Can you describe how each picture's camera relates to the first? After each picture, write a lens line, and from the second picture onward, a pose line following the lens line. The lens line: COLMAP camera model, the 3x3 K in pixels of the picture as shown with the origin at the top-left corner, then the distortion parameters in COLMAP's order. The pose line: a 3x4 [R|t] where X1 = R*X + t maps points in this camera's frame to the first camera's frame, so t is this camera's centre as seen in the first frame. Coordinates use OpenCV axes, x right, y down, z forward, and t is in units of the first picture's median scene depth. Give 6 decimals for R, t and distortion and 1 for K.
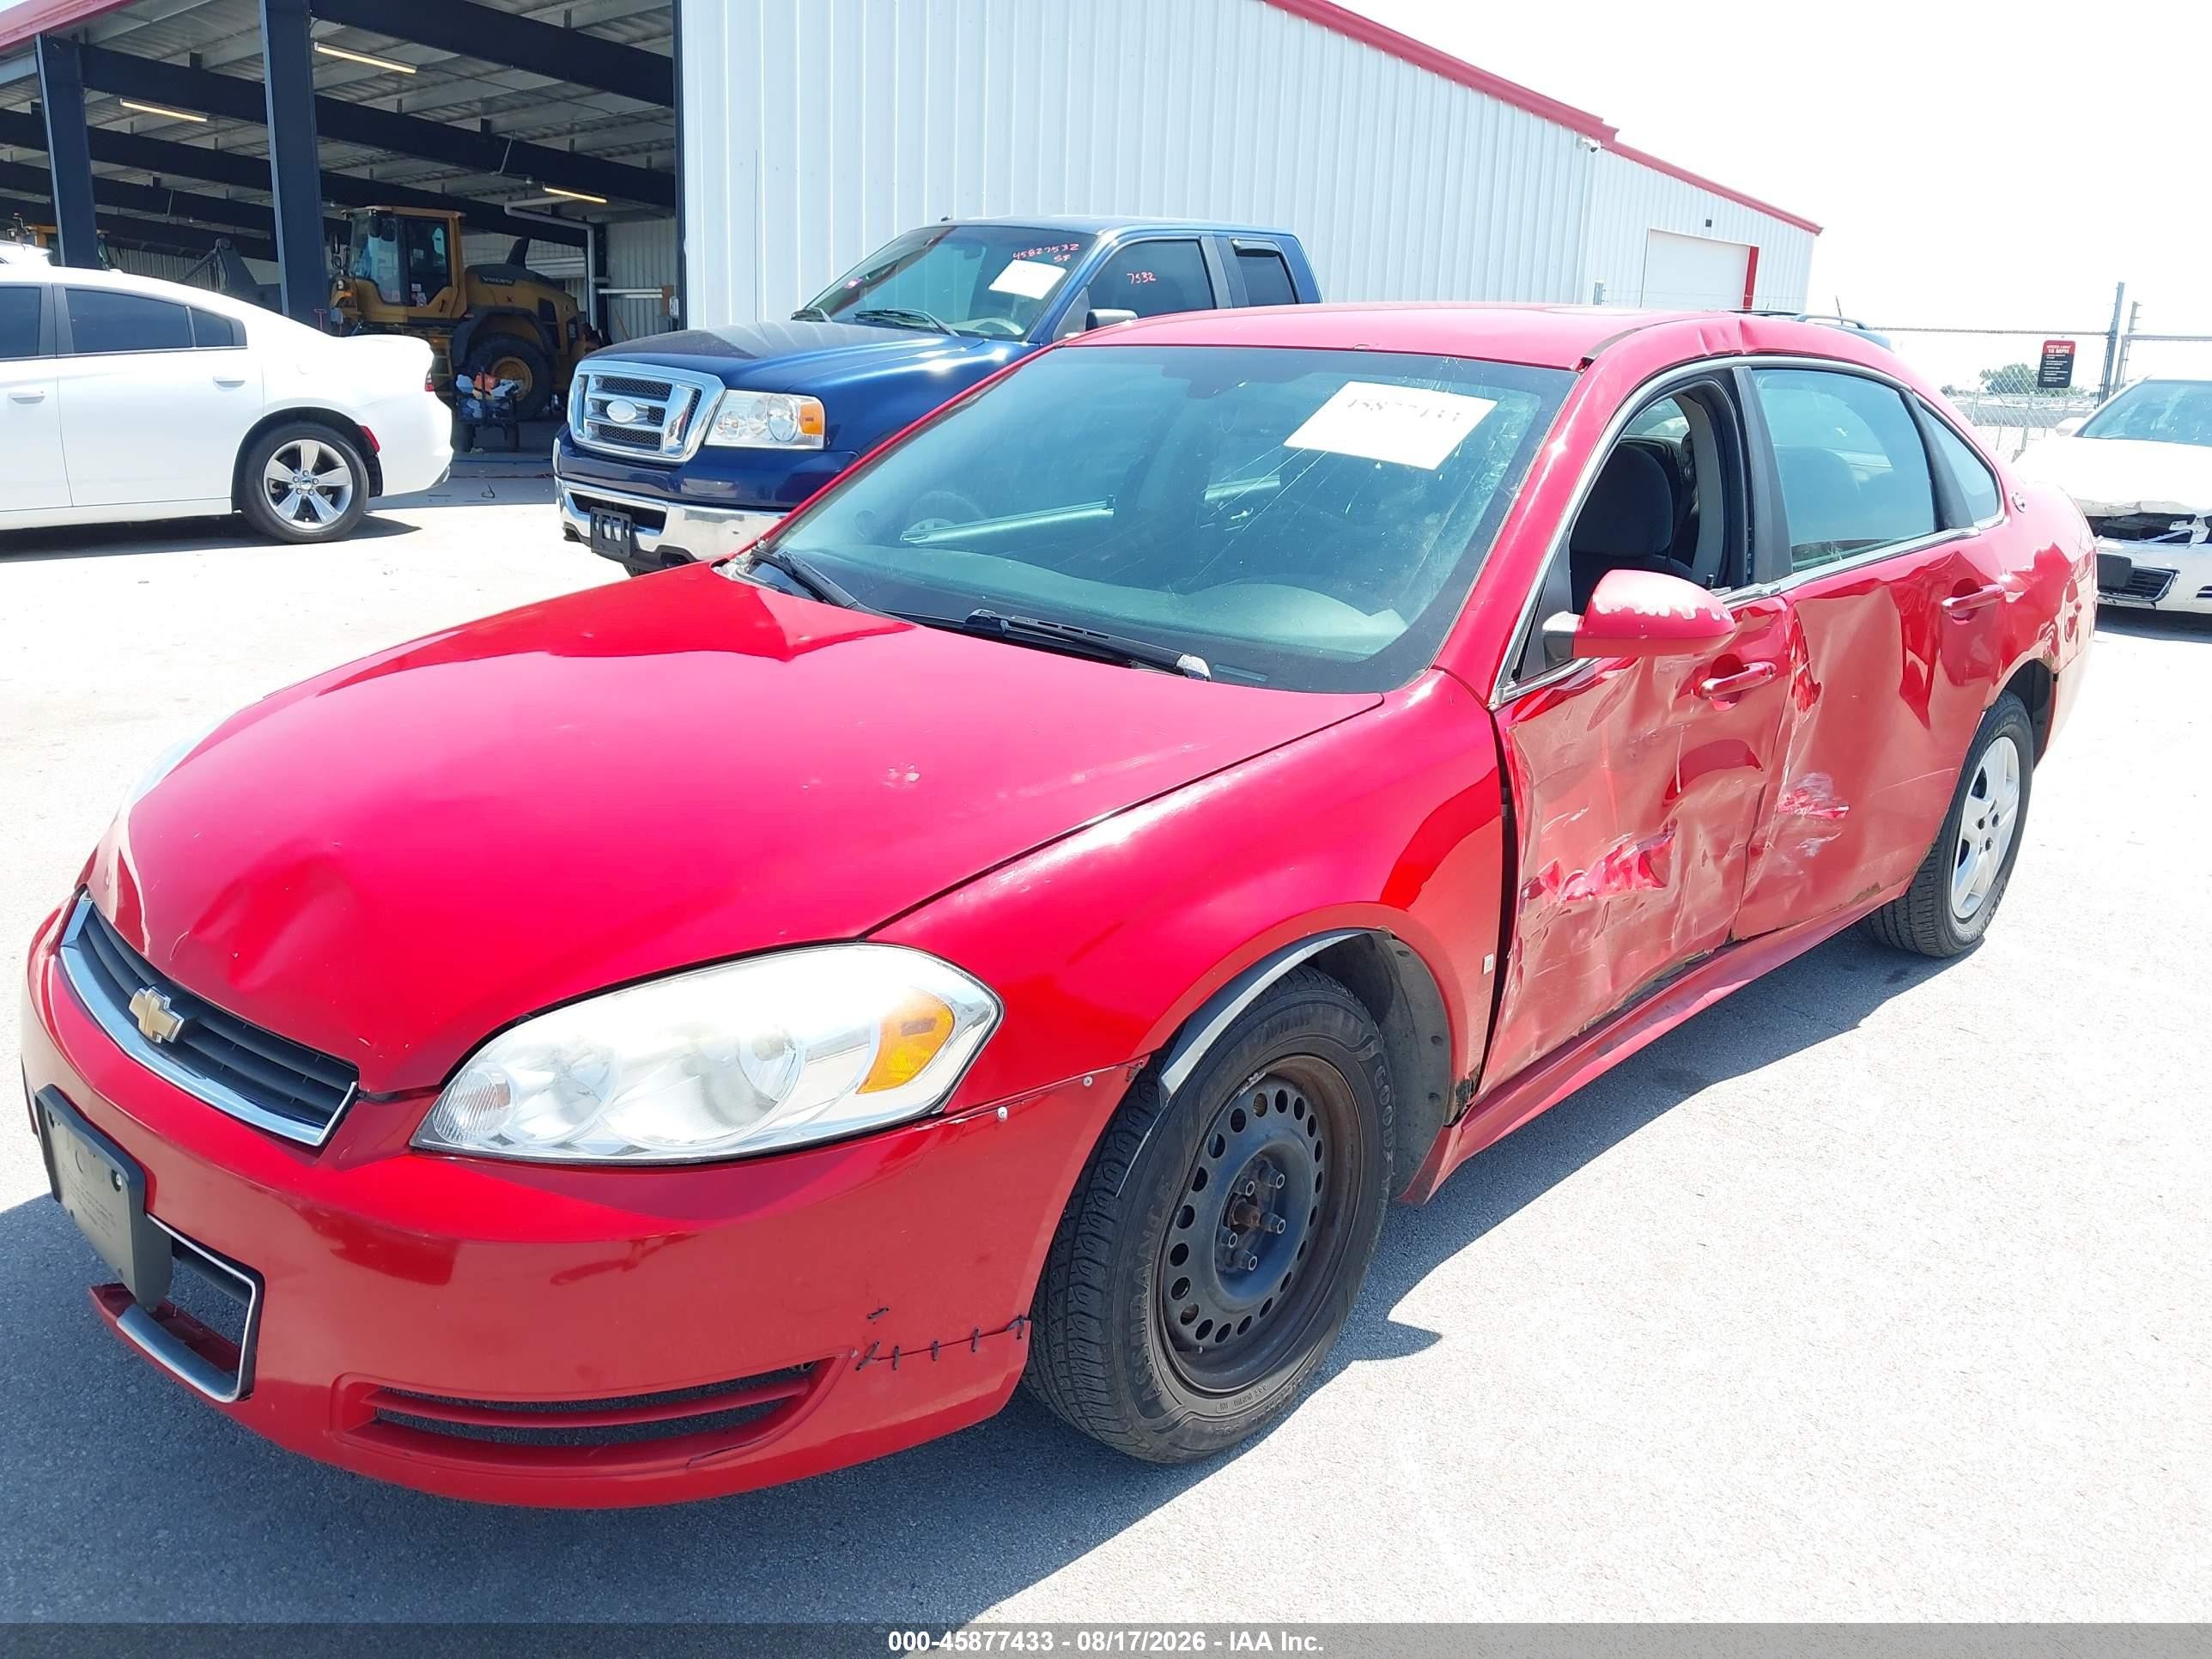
lens RADIAL K [[1786.4, 0, 1091.3], [0, 1786.4, 796.0], [0, 0, 1]] dist [-0.050808, 0.073978]
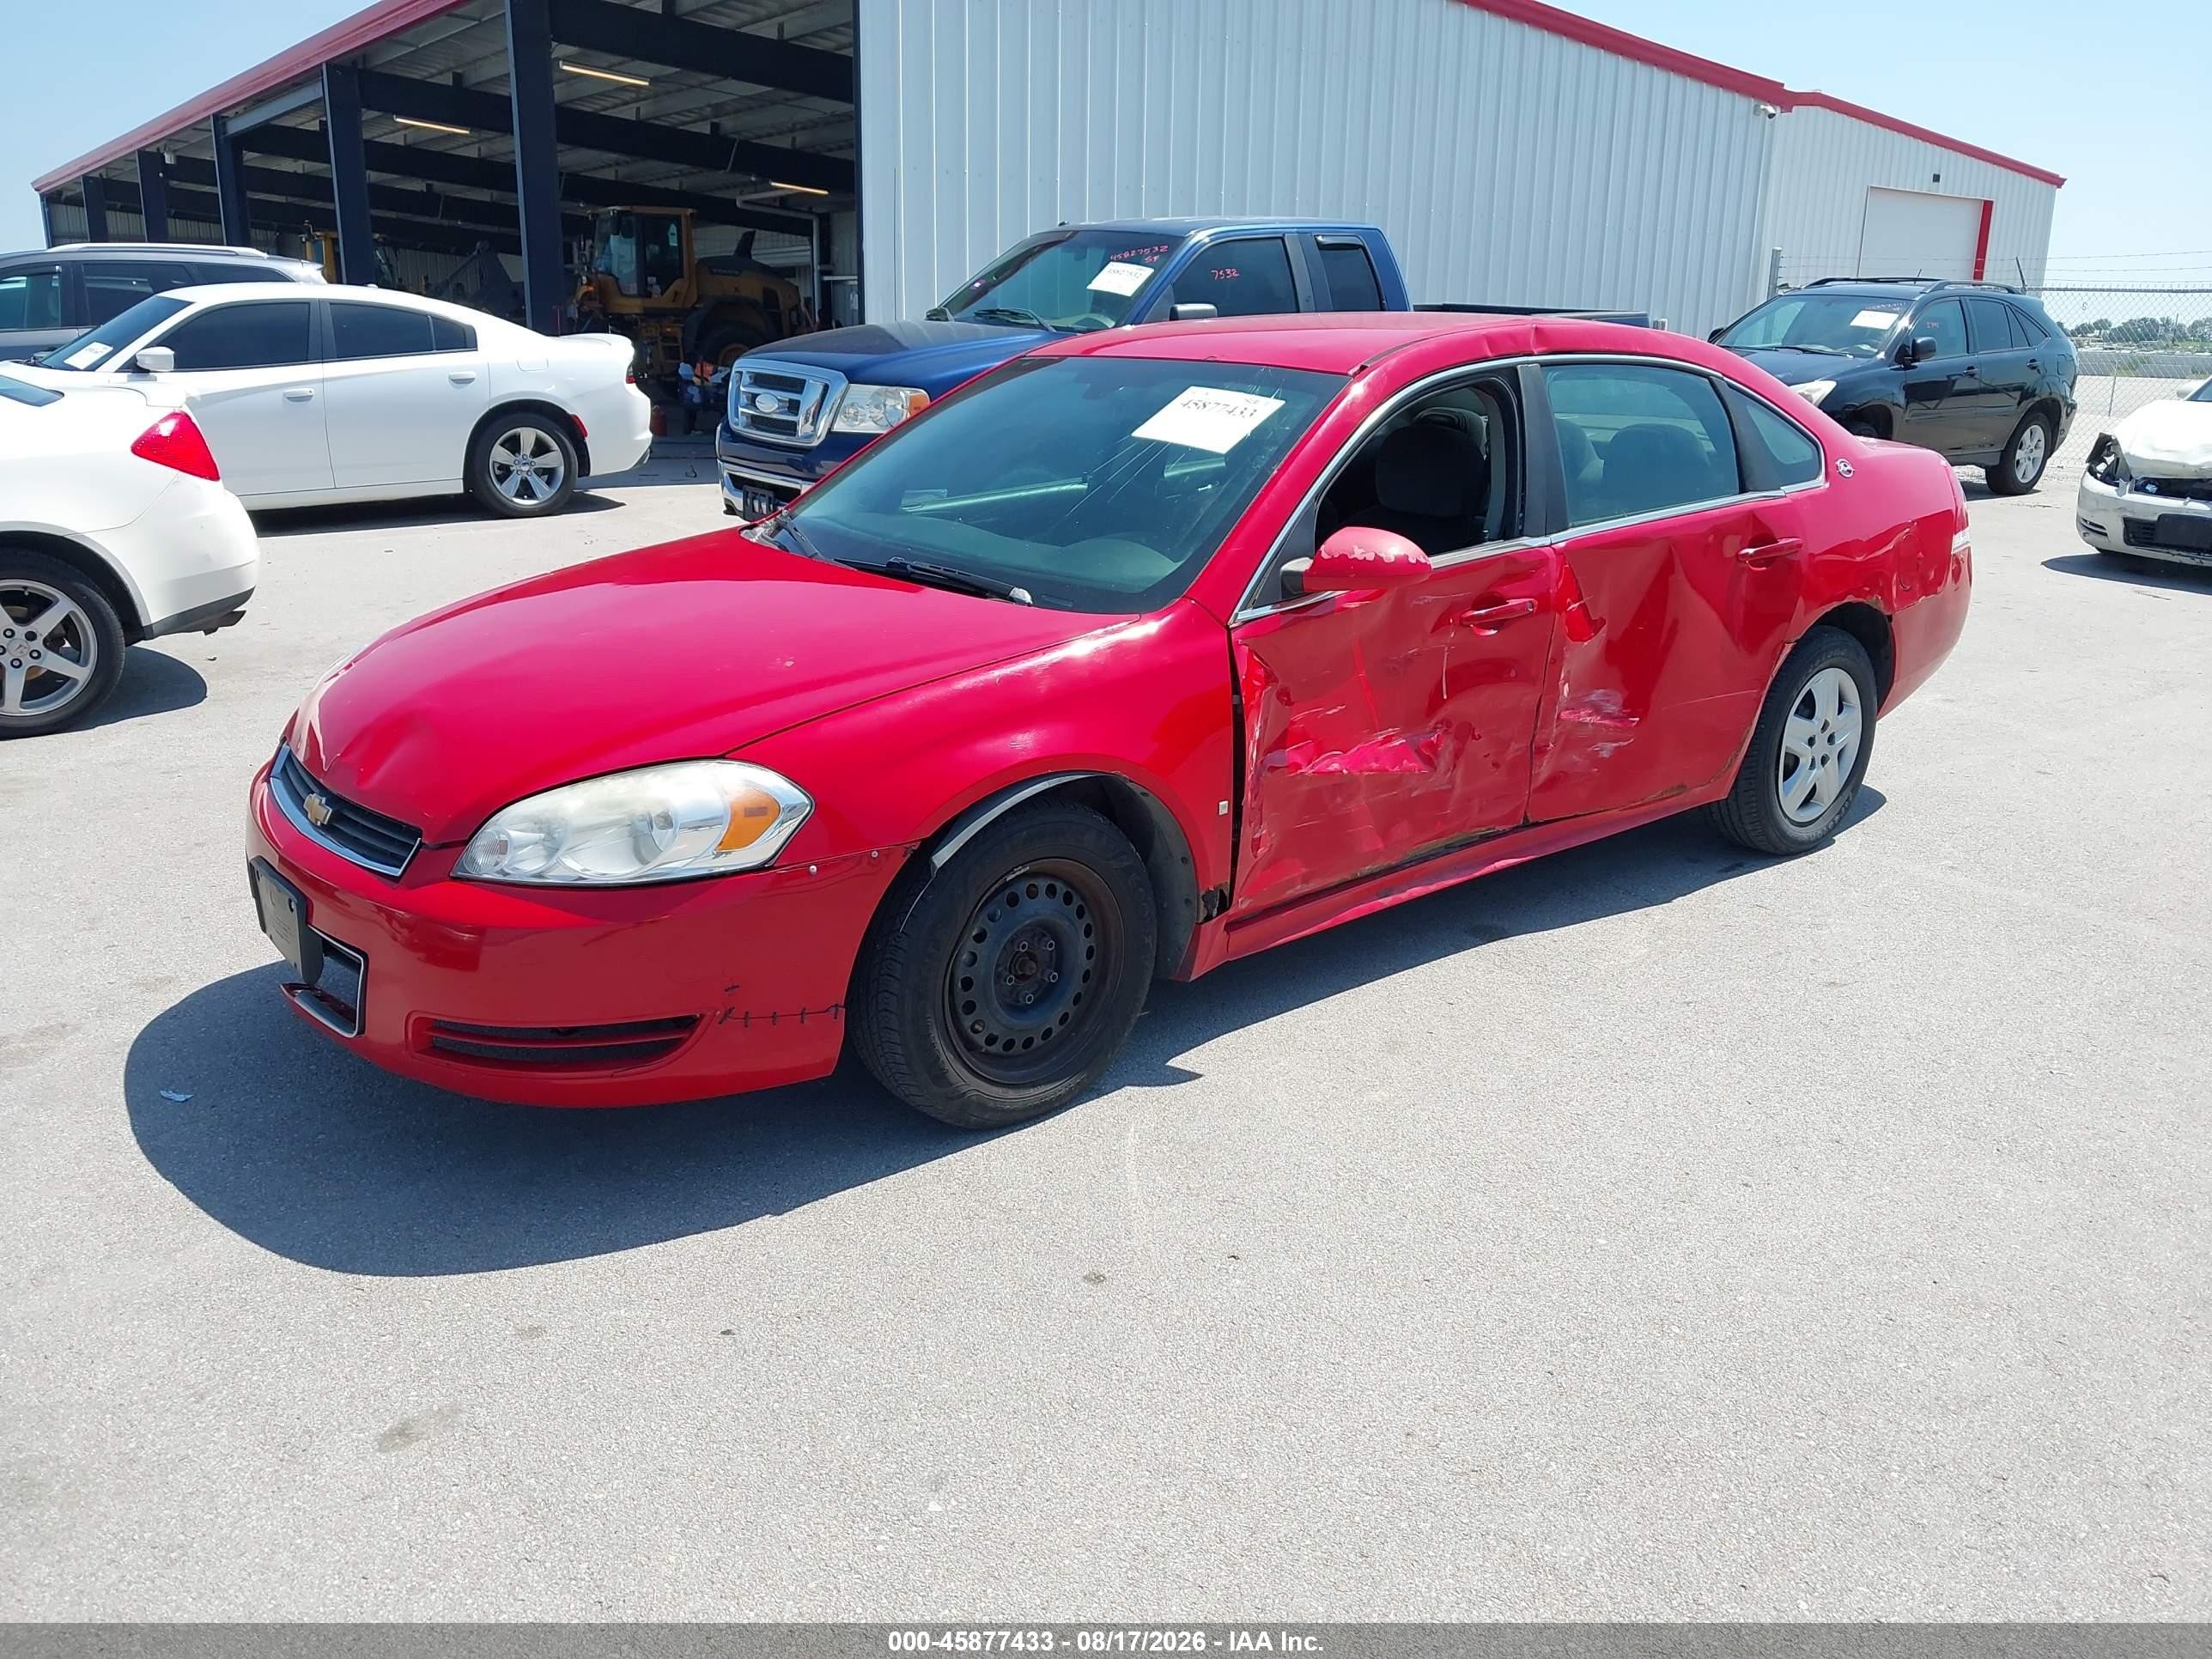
lens RADIAL K [[1768.1, 0, 1106.0], [0, 1768.1, 829.5], [0, 0, 1]] dist [-0.002016, -0.009636]
pose [[0.991896, 0.014571, -0.126214, 0.109690], [-0.010183, 0.999323, 0.035345, 0.022635], [0.126644, -0.033773, 0.991373, -0.142315]]
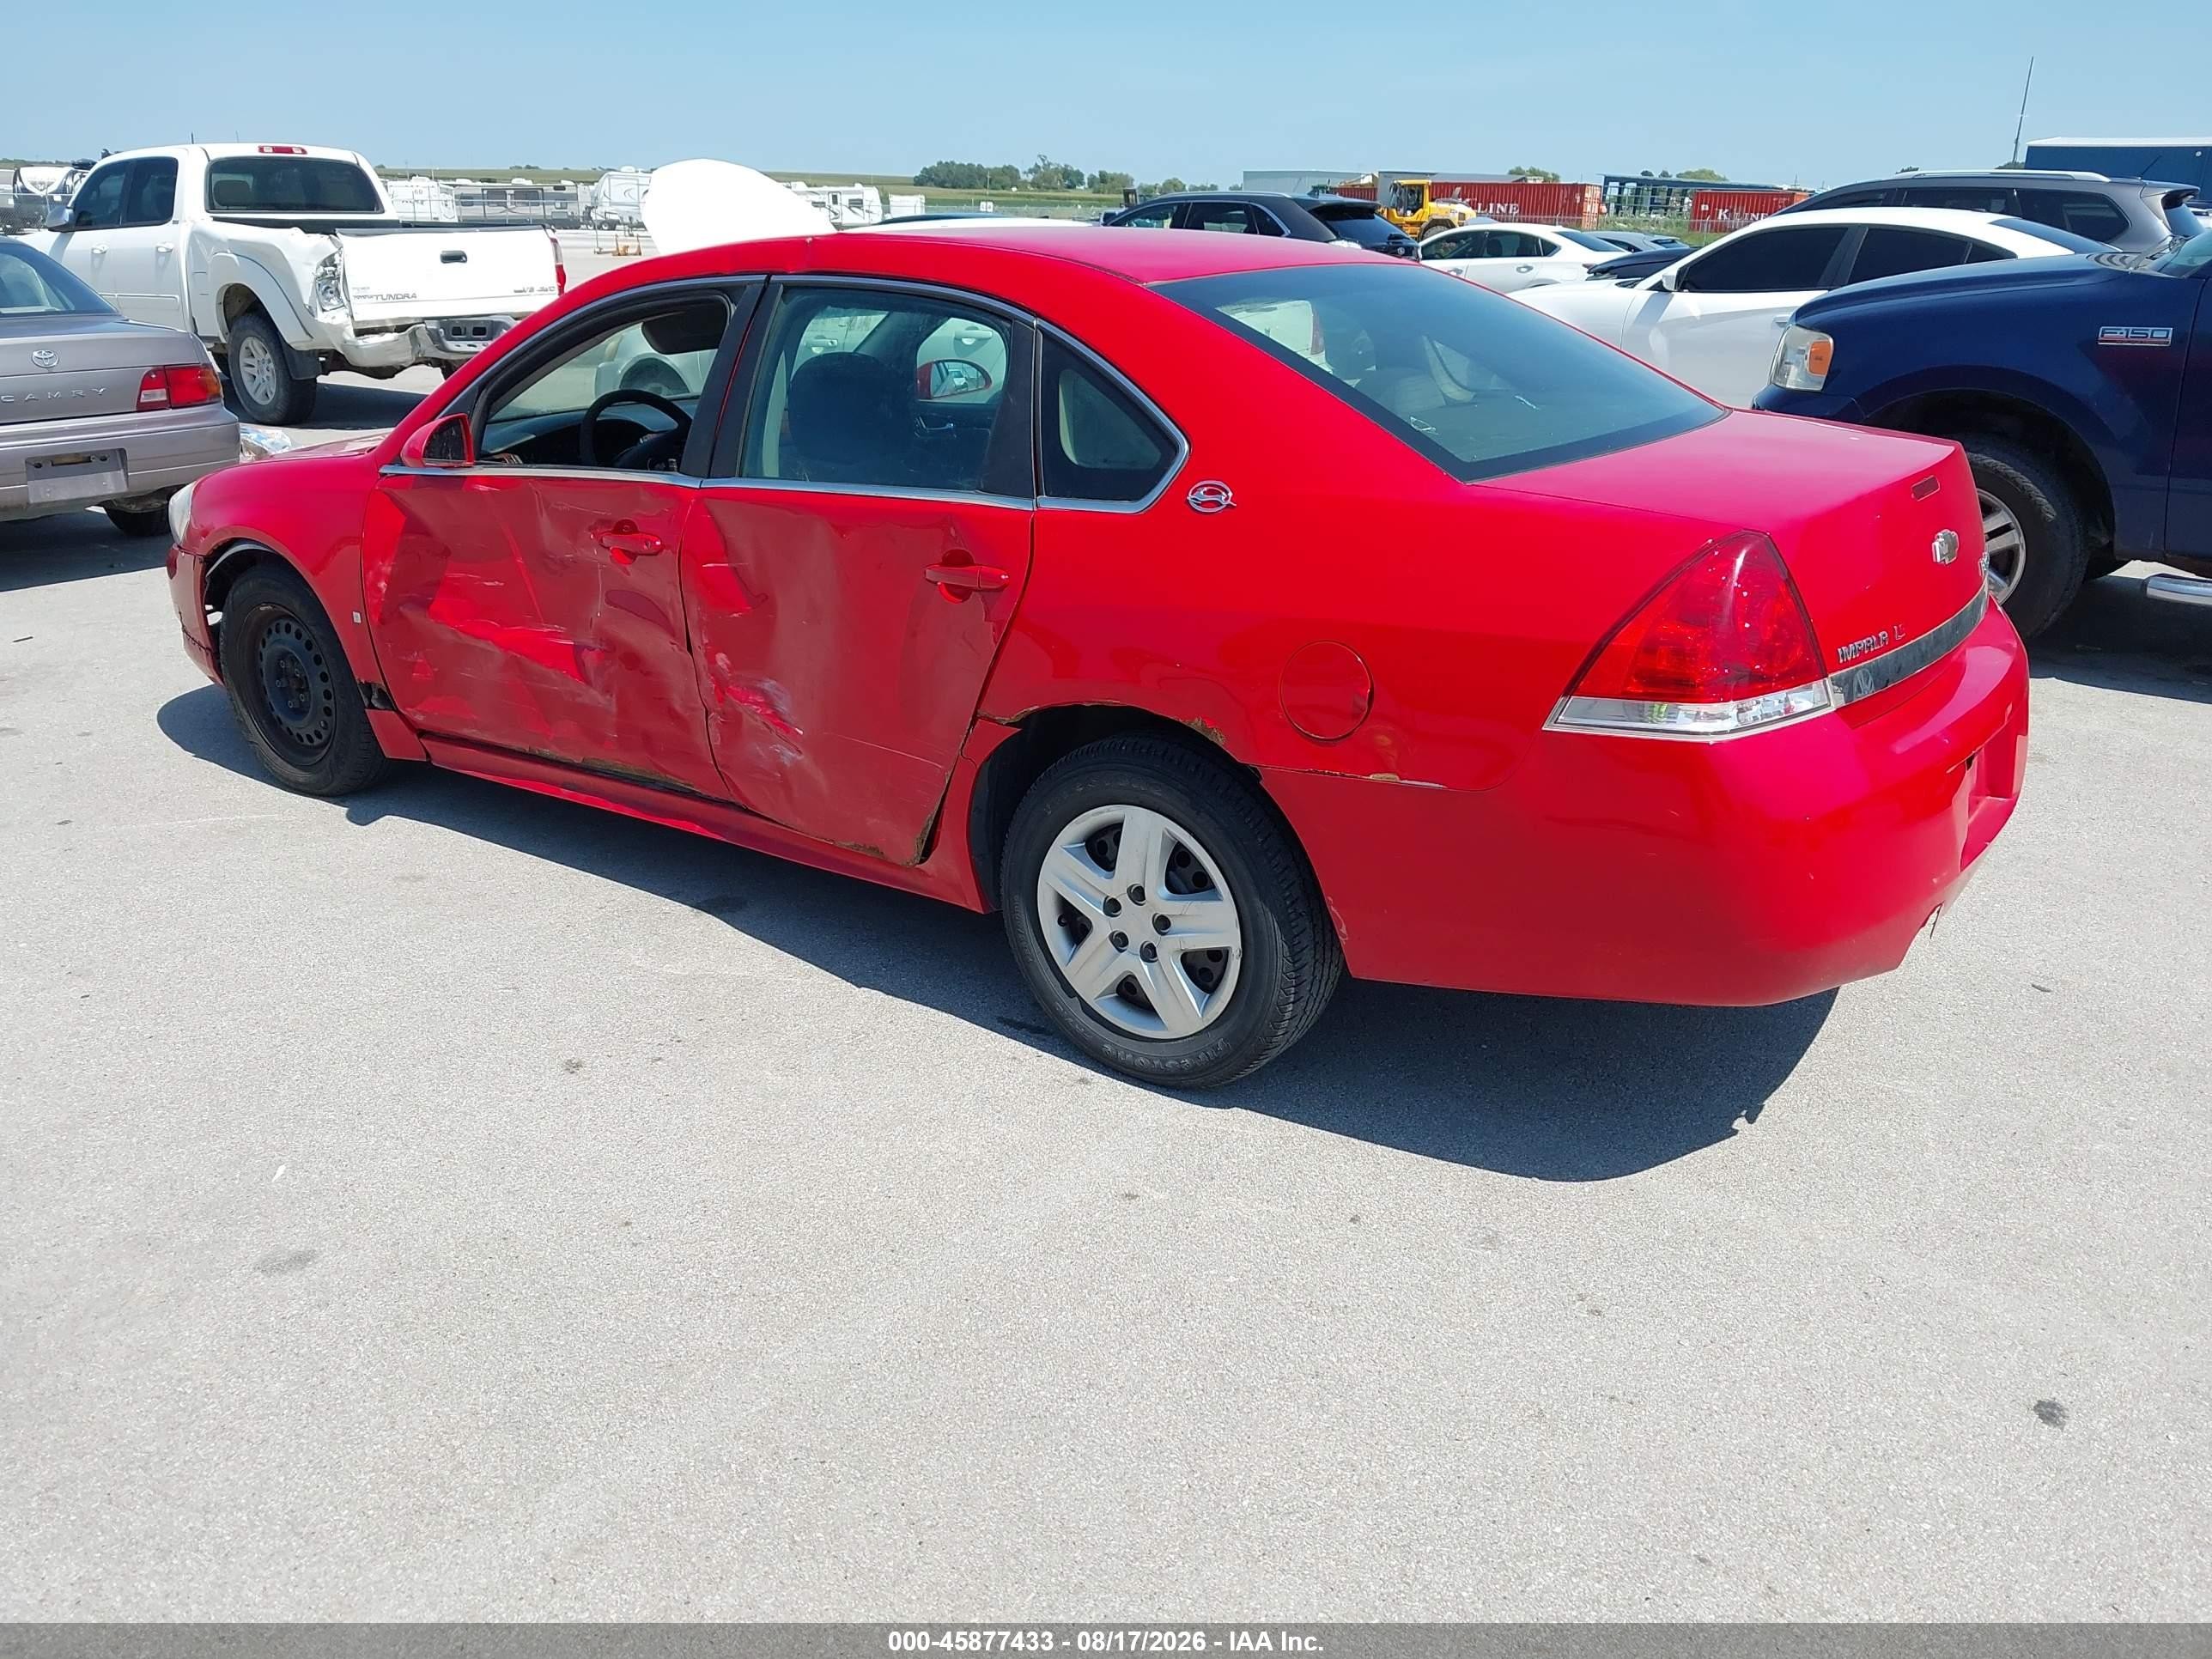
lens RADIAL K [[1754.0, 0, 1098.4], [0, 1754.0, 836.6], [0, 0, 1]] dist [0.009260, -0.001080]
pose [[0.127090, 0.306368, -0.943391, 0.721929], [-0.255685, 0.929080, 0.267276, -0.127225], [0.958370, 0.207242, 0.196410, 0.502525]]
